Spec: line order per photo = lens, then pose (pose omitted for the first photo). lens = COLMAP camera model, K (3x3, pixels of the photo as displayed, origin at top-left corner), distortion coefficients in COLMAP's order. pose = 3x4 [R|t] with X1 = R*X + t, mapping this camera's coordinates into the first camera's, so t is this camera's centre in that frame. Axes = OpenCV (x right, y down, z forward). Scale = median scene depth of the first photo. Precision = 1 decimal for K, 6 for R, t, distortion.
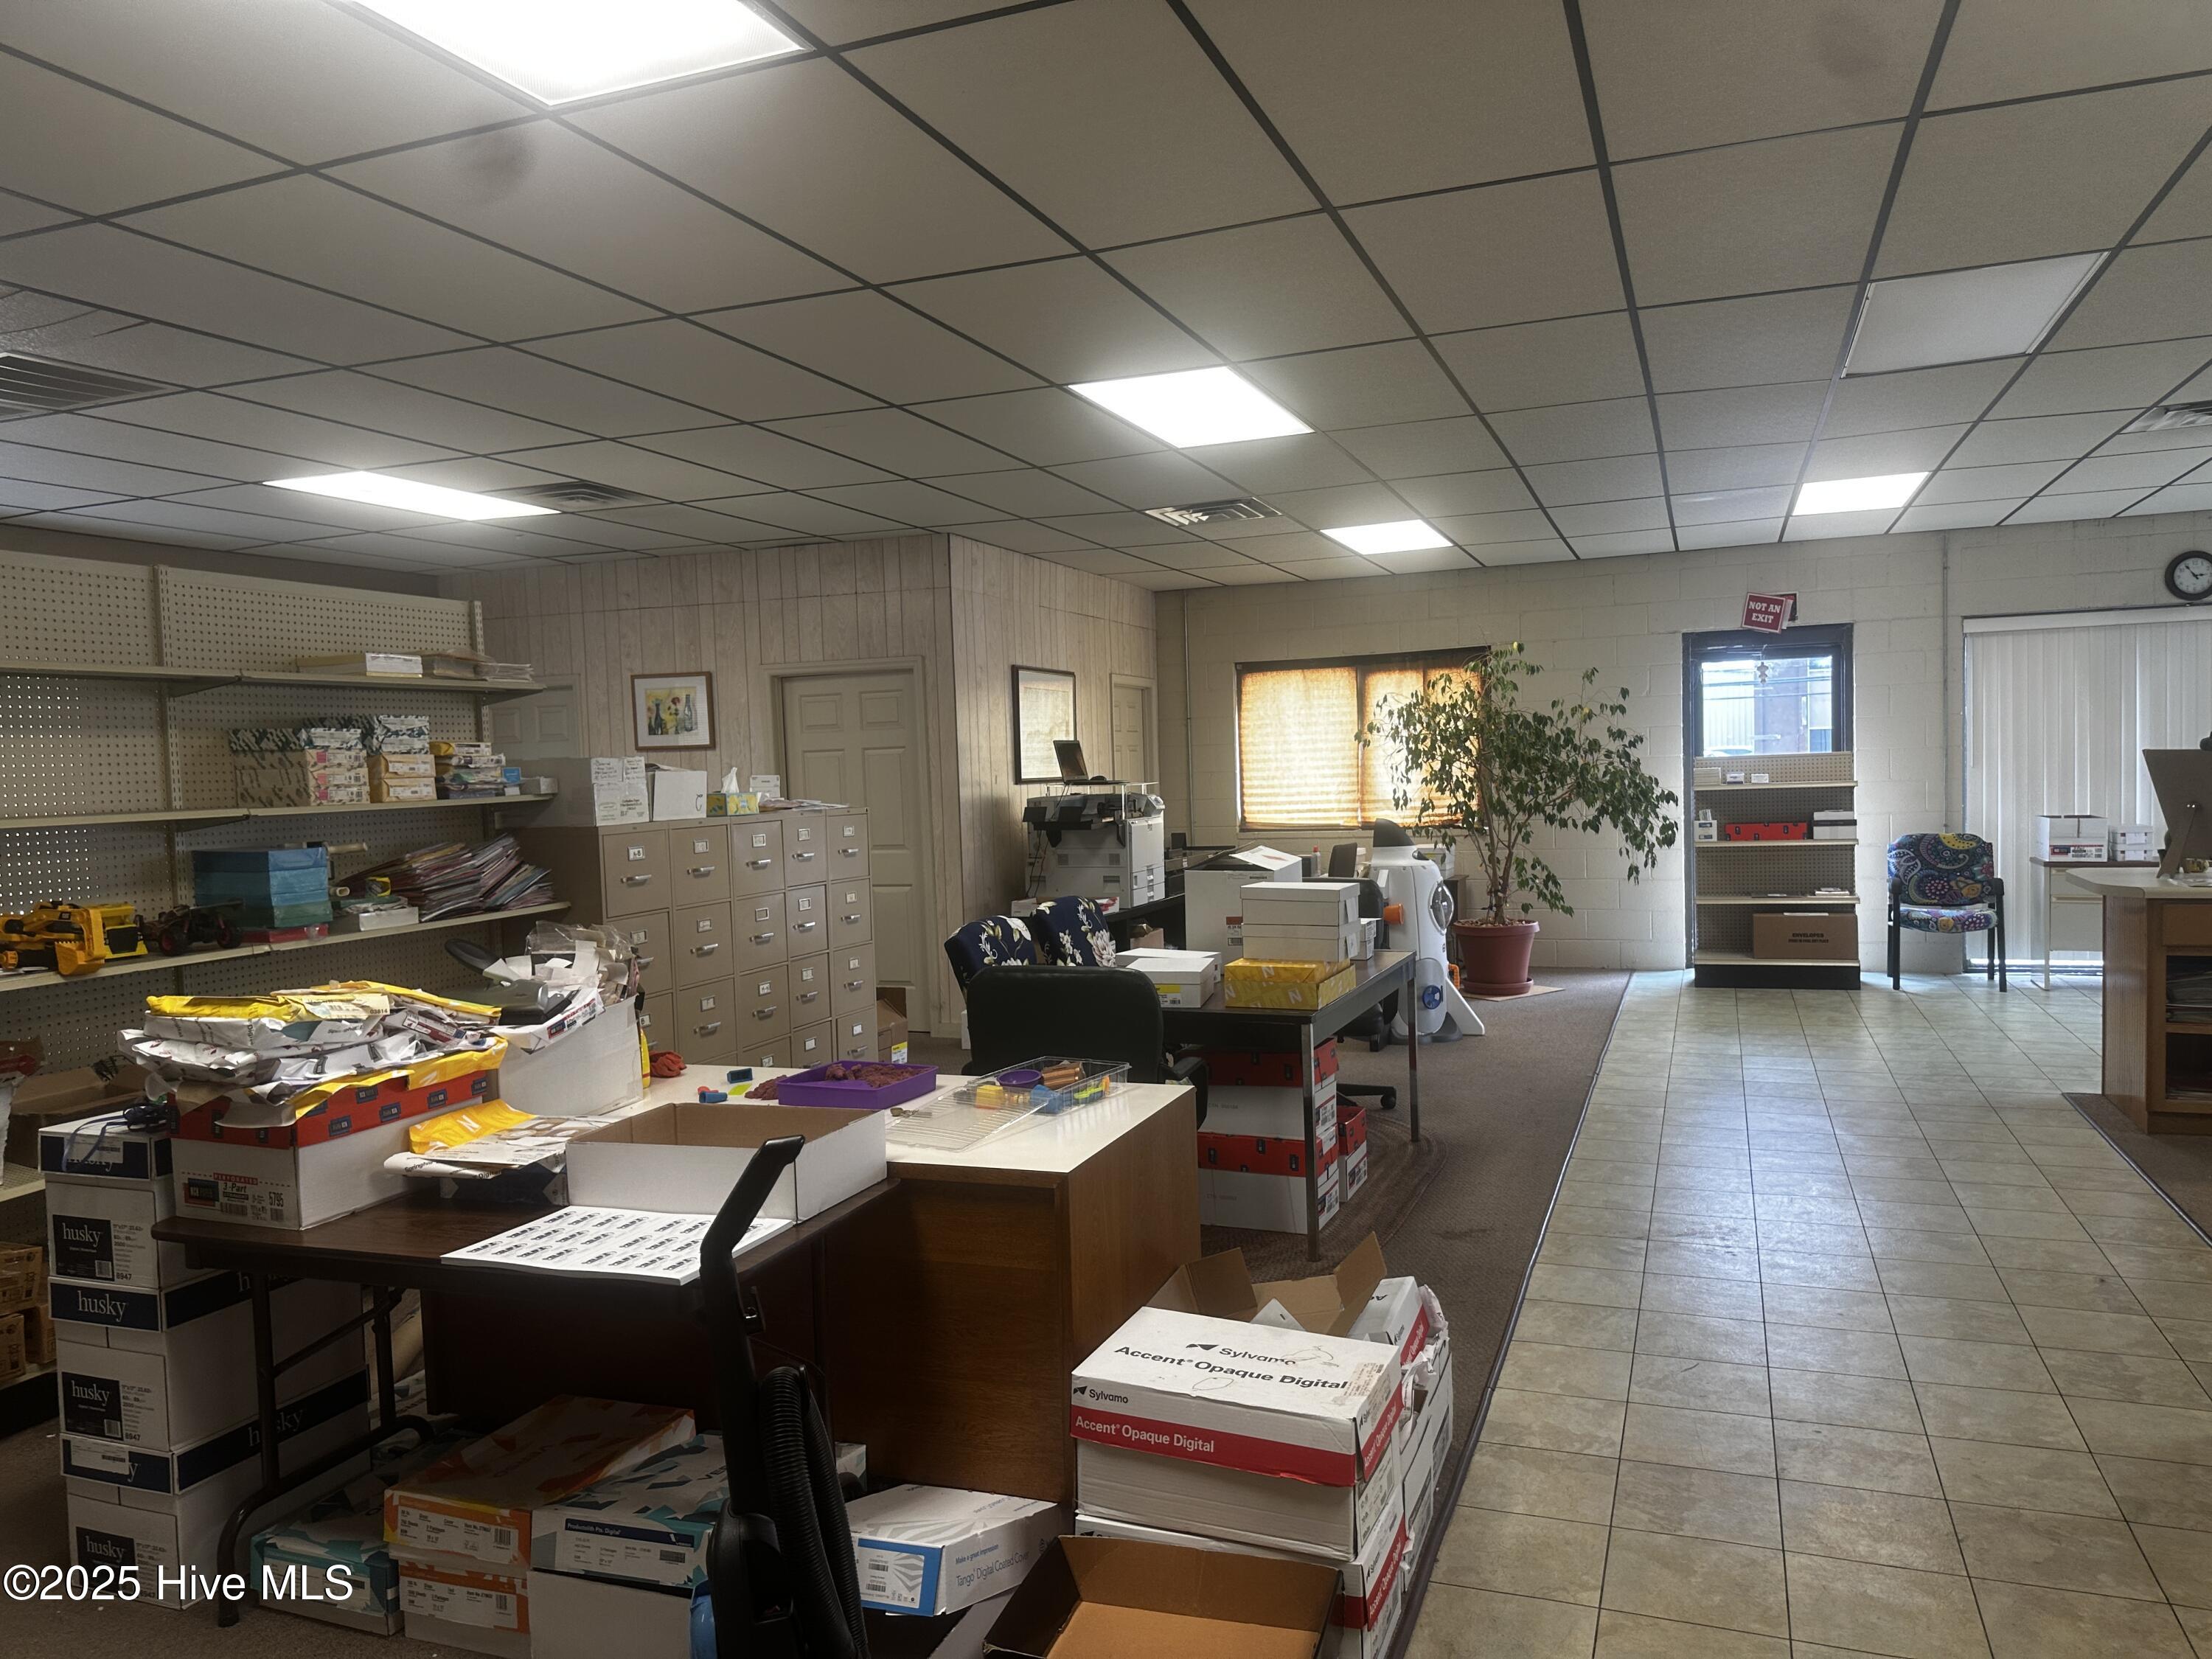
lens RADIAL K [[1522.4, 0, 1110.0], [0, 1522.4, 840.1], [0, 0, 1]] dist [0.088443, -0.114117]
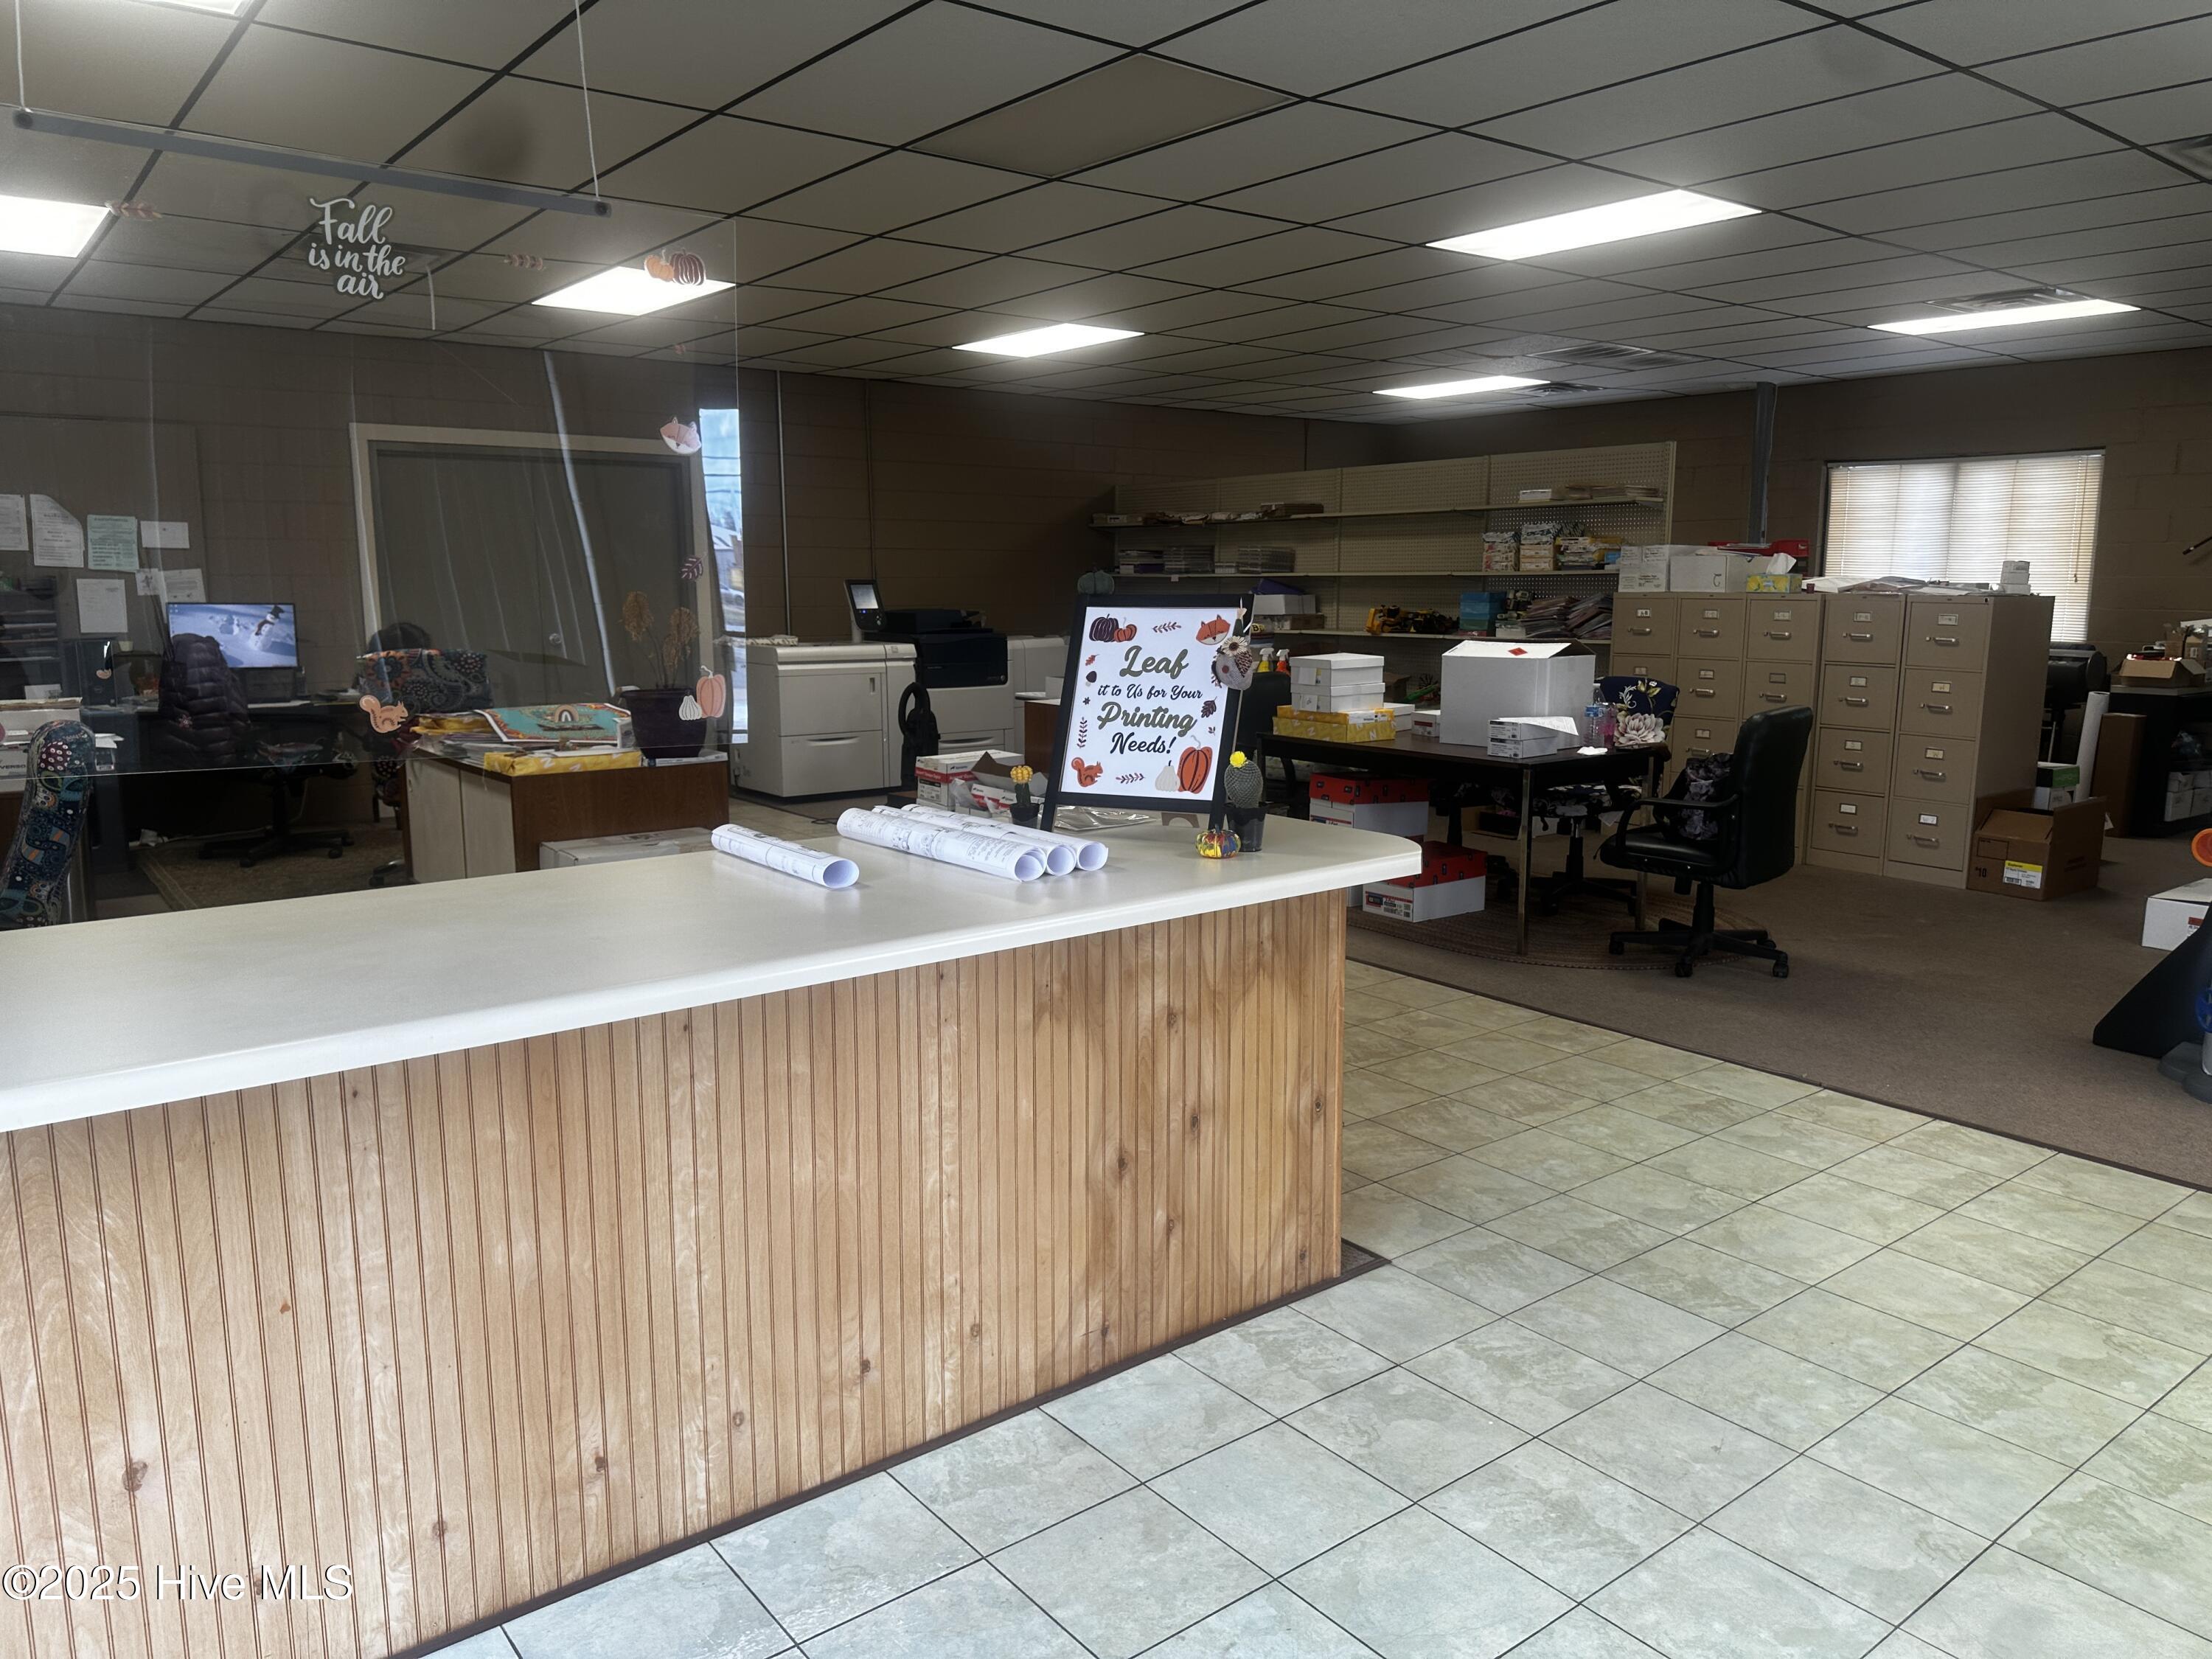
lens RADIAL K [[1522.4, 0, 1110.0], [0, 1522.4, 840.1], [0, 0, 1]] dist [0.088443, -0.114117]
pose [[-0.506190, 0.180305, -0.843363, 0.756591], [-0.027836, 0.973976, 0.224936, -0.059670], [0.861973, 0.137337, -0.487998, 0.812949]]
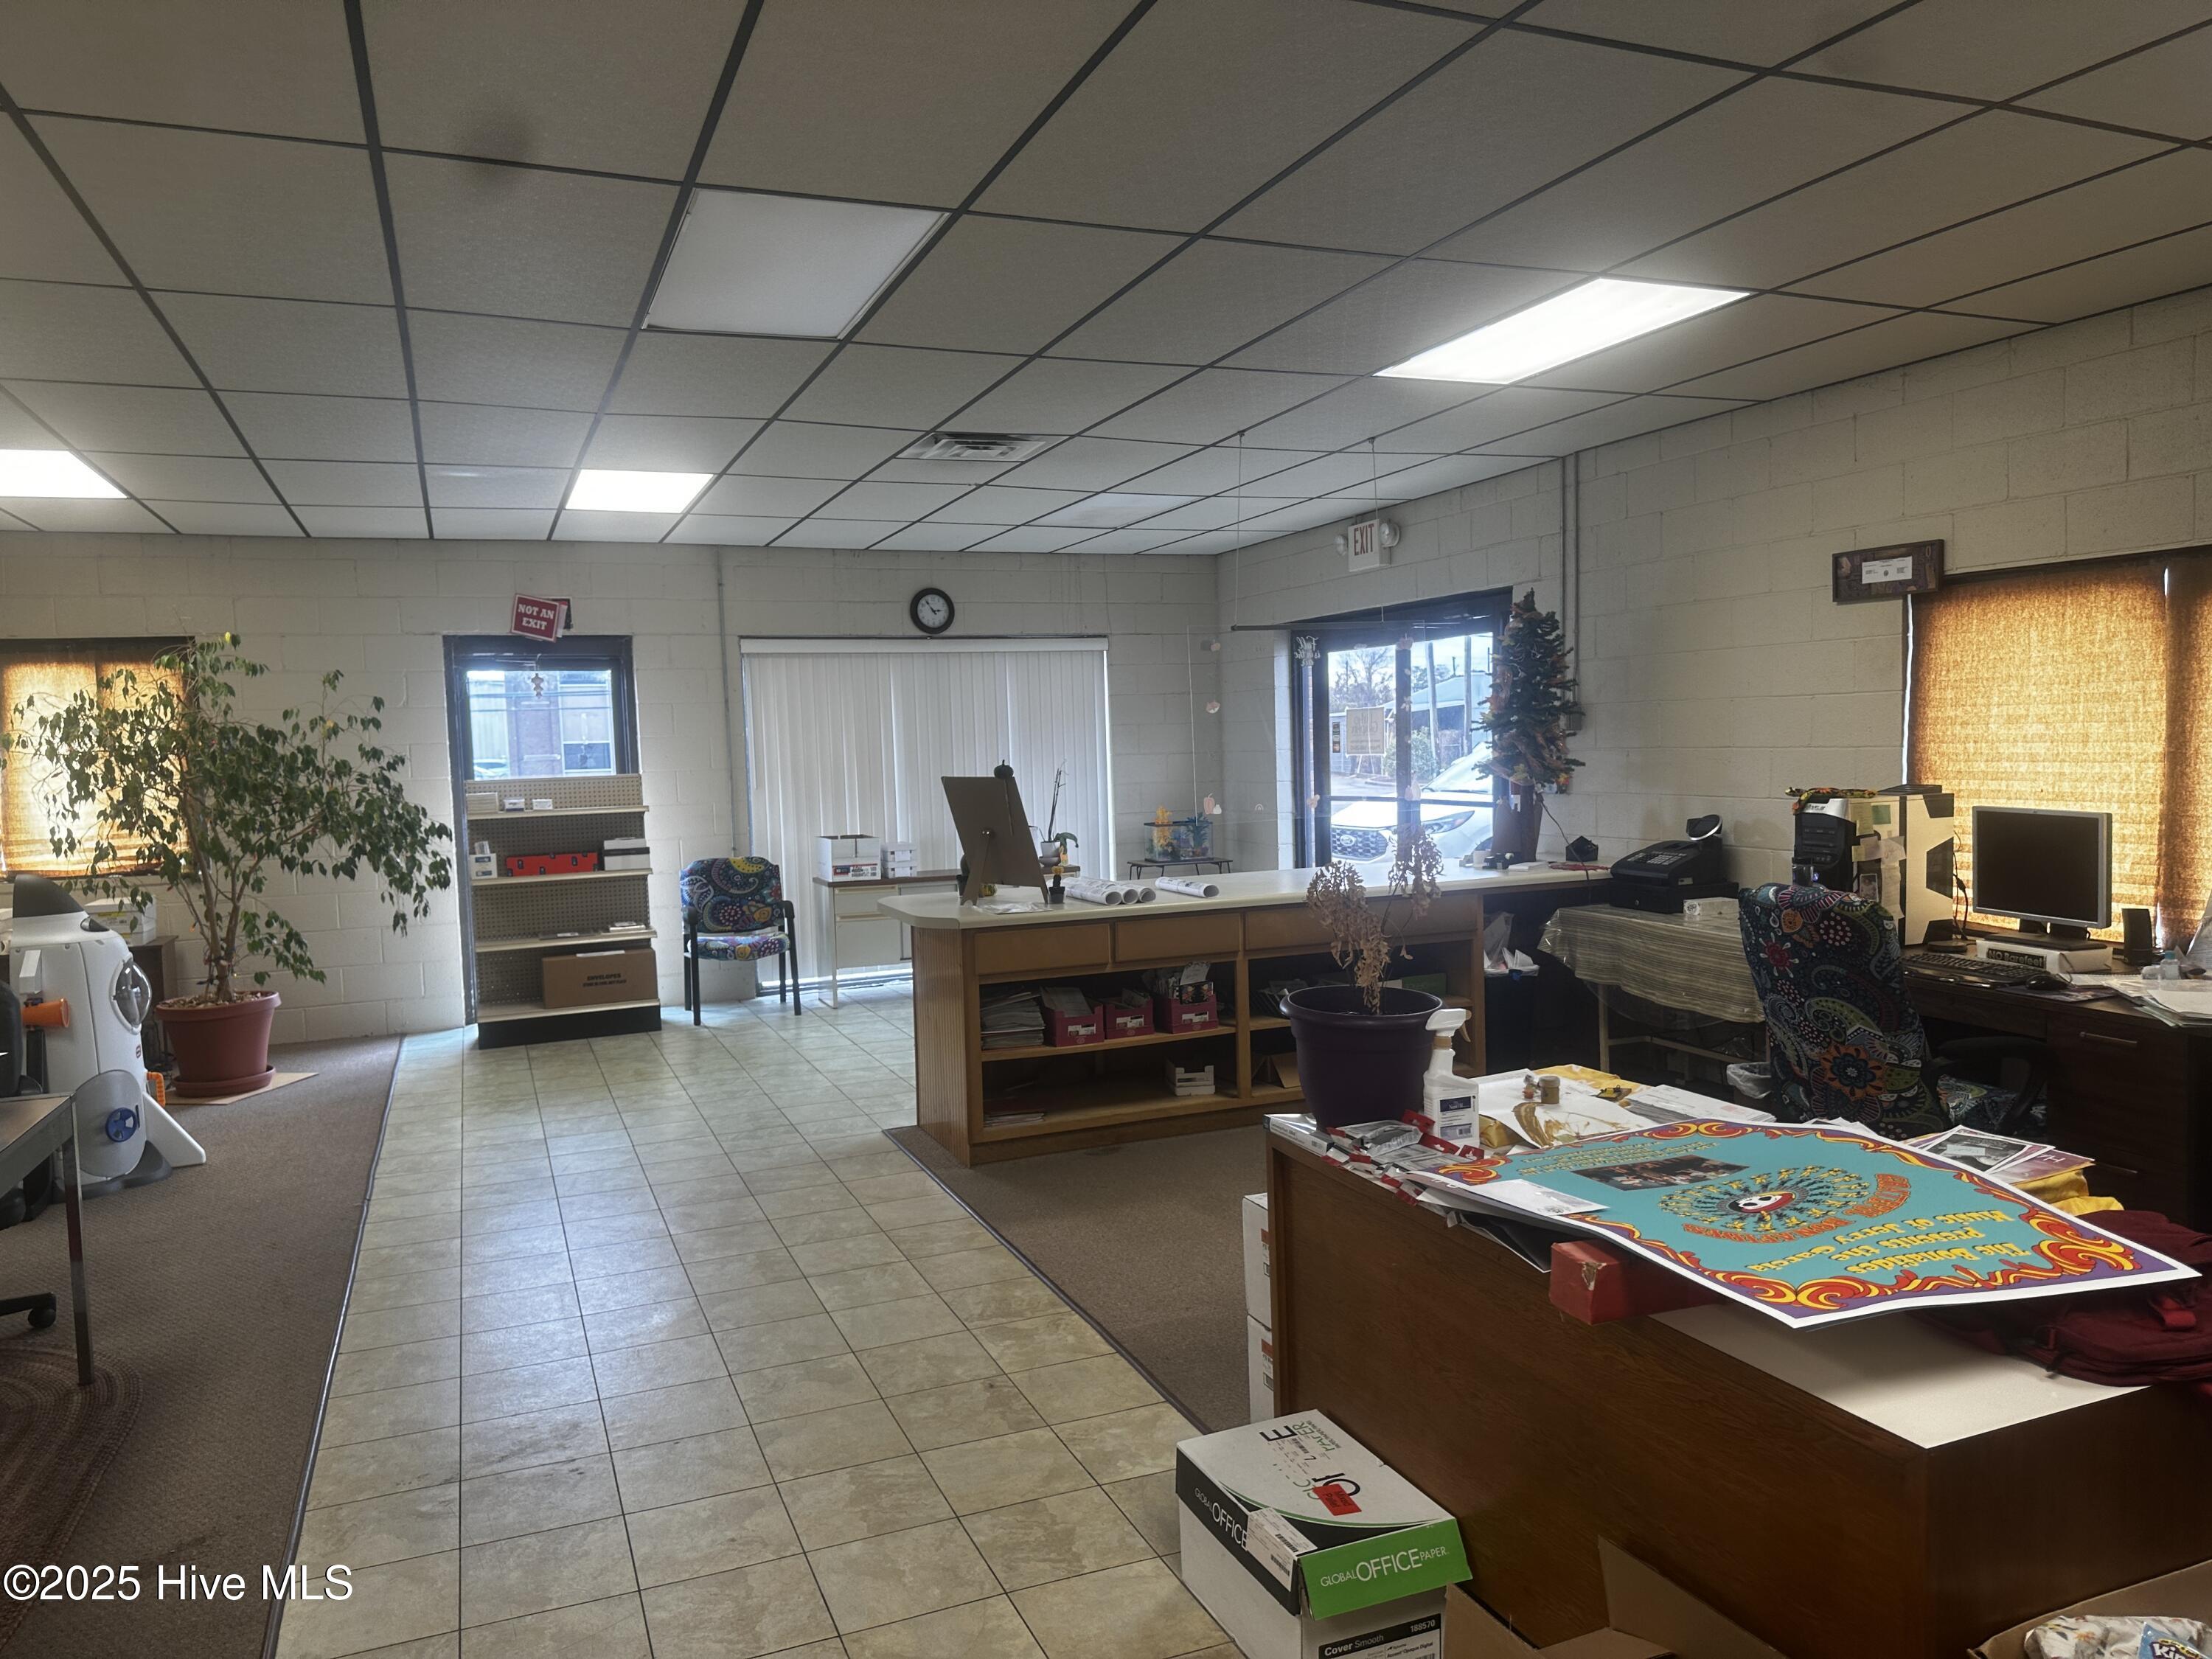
lens RADIAL K [[1522.4, 0, 1110.0], [0, 1522.4, 840.1], [0, 0, 1]] dist [0.088443, -0.114117]
pose [[0.719912, -0.037645, 0.693043, 0.043533], [0.043204, 0.999022, 0.009387, -0.014213], [-0.692719, 0.023185, 0.720835, 0.144458]]
